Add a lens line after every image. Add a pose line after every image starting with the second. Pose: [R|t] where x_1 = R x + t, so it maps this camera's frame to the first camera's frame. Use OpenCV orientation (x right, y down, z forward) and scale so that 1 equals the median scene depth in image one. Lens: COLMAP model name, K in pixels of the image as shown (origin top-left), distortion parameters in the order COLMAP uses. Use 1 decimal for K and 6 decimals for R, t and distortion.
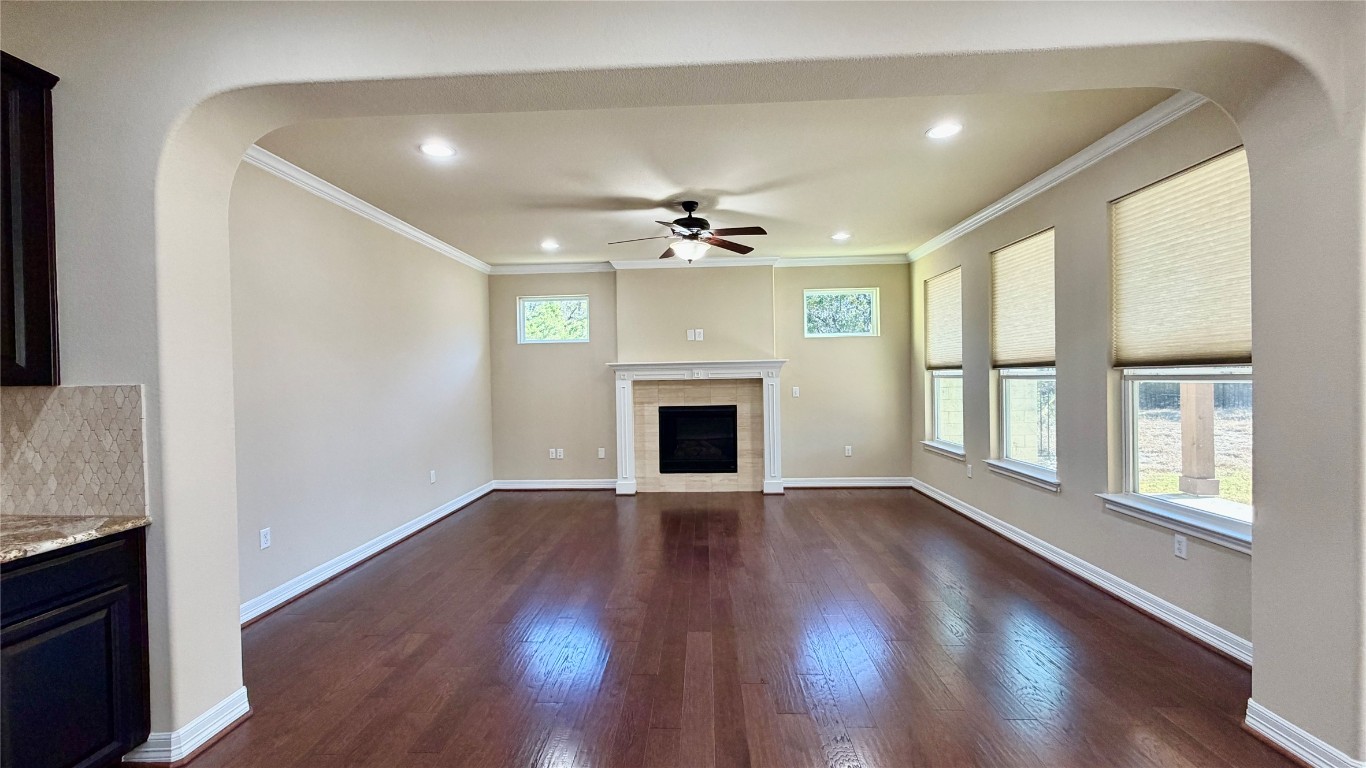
lens RADIAL K [[544.5, 0, 678.1], [0, 544.5, 383.4], [0, 0, 1]] dist [-0.001439, 0.000462]
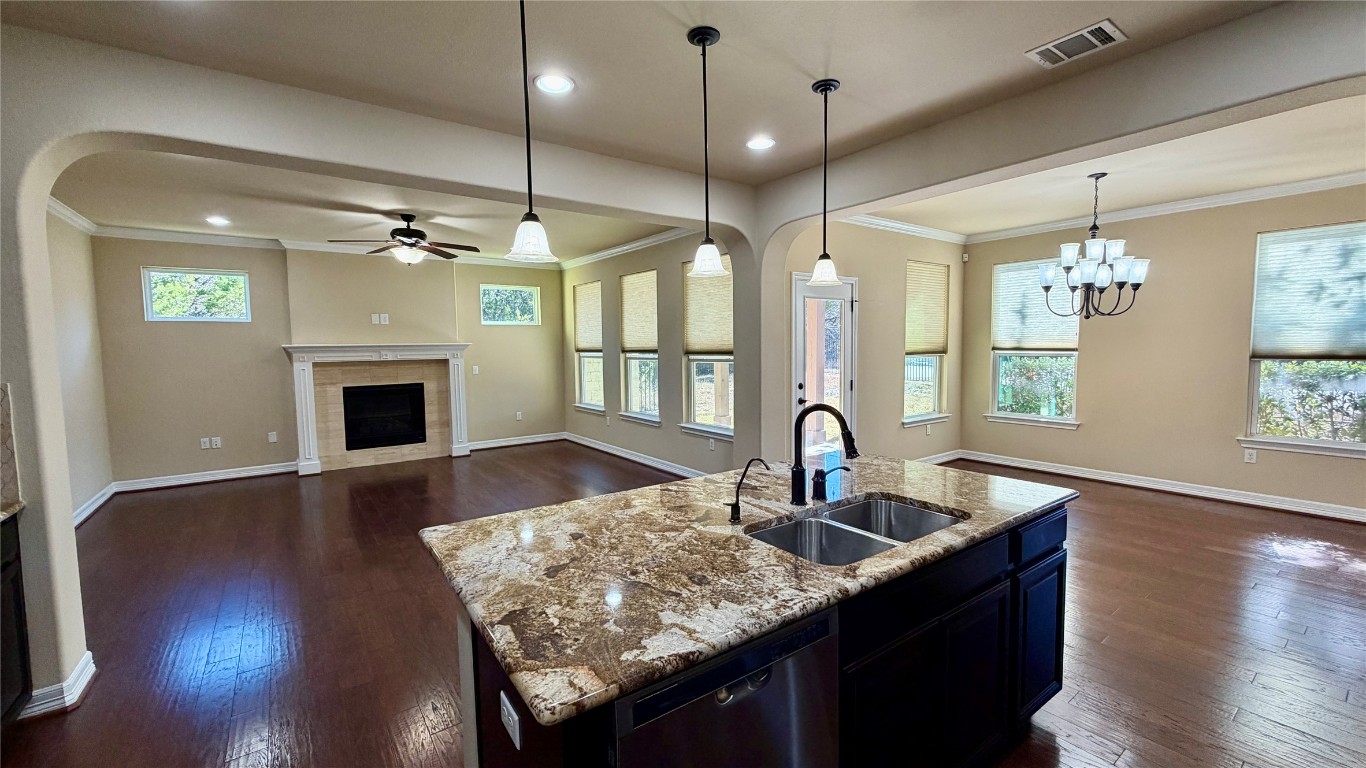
lens RADIAL K [[544.5, 0, 678.5], [0, 544.5, 380.2], [0, 0, 1]] dist [-0.001439, 0.000462]
pose [[0.780543, -0.033645, 0.624196, -0.189955], [0.006673, 0.998942, 0.045500, -0.014124], [-0.625066, -0.031349, 0.779942, -0.218569]]
